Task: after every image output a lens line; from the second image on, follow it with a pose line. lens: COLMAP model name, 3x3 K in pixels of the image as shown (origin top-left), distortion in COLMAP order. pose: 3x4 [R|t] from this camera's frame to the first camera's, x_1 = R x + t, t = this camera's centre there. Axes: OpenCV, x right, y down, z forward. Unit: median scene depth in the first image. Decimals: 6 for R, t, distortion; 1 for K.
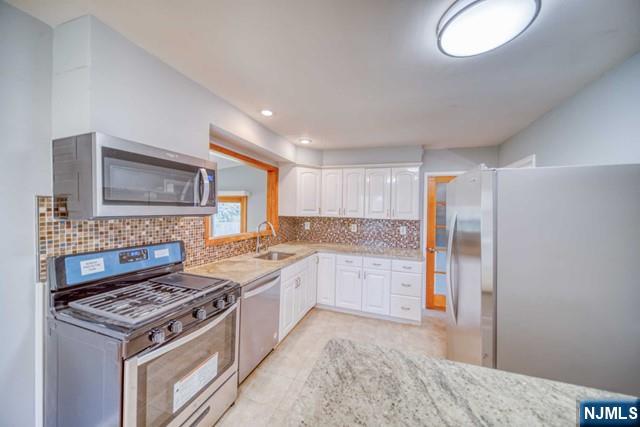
lens RADIAL K [[223.3, 0, 322.6], [0, 223.3, 211.0], [0, 0, 1]] dist [-0.000295, 0.000086]
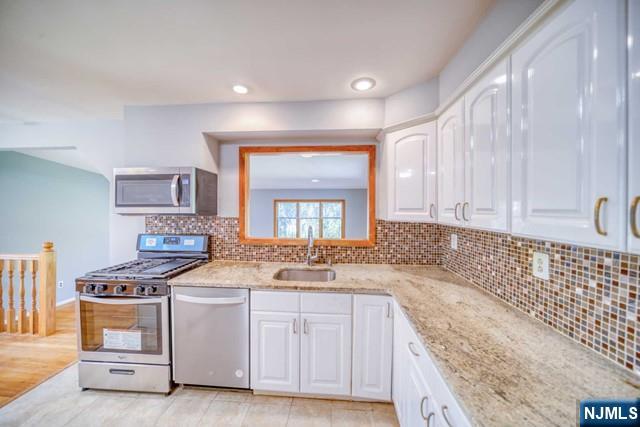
lens RADIAL K [[223.3, 0, 322.6], [0, 223.3, 211.0], [0, 0, 1]] dist [-0.000295, 0.000086]
pose [[0.255623, -0.015930, -0.966645, 0.662803], [-0.004433, 0.999834, -0.017649, 0.016411], [0.966766, 0.008797, 0.255510, 1.183445]]
